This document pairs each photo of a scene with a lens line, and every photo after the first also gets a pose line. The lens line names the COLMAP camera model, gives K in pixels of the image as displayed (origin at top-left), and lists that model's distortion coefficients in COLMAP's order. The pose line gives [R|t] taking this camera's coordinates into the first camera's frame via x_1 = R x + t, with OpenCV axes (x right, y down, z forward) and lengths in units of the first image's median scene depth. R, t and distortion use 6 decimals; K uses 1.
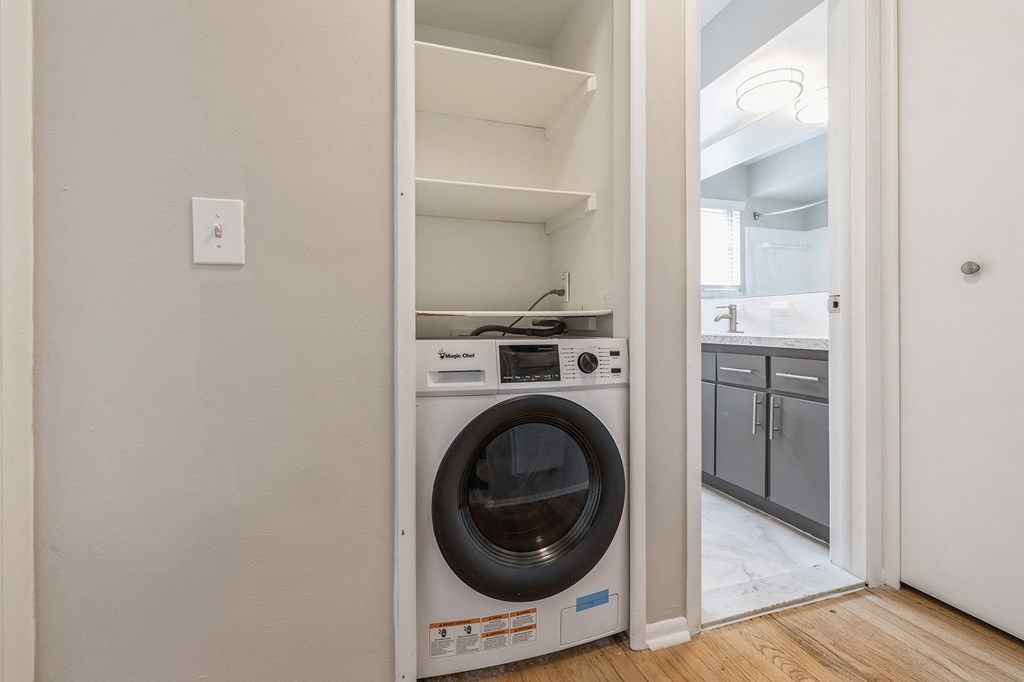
lens RADIAL K [[435.5, 0, 509.8], [0, 435.5, 334.2], [0, 0, 1]] dist [0.001543, 0.000053]
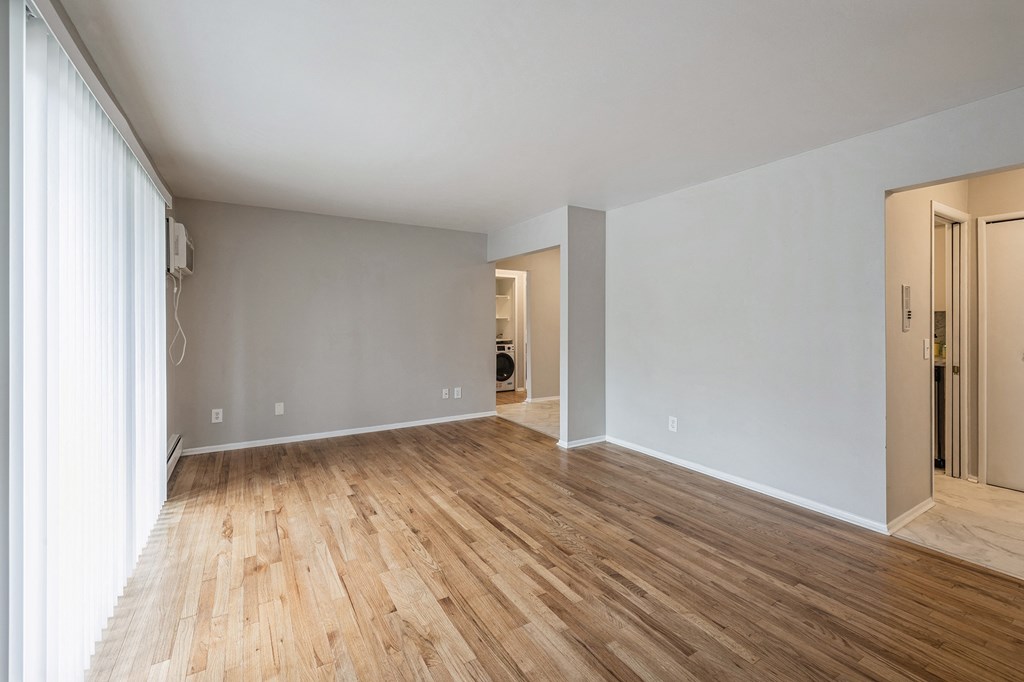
lens RADIAL K [[435.5, 0, 512.2], [0, 435.5, 332.1], [0, 0, 1]] dist [0.001543, 0.000053]
pose [[0.967184, -0.001369, 0.254075, -1.461024], [0.001663, 0.999998, -0.000944, -0.173230], [-0.254073, 0.001336, 0.967184, -5.439497]]
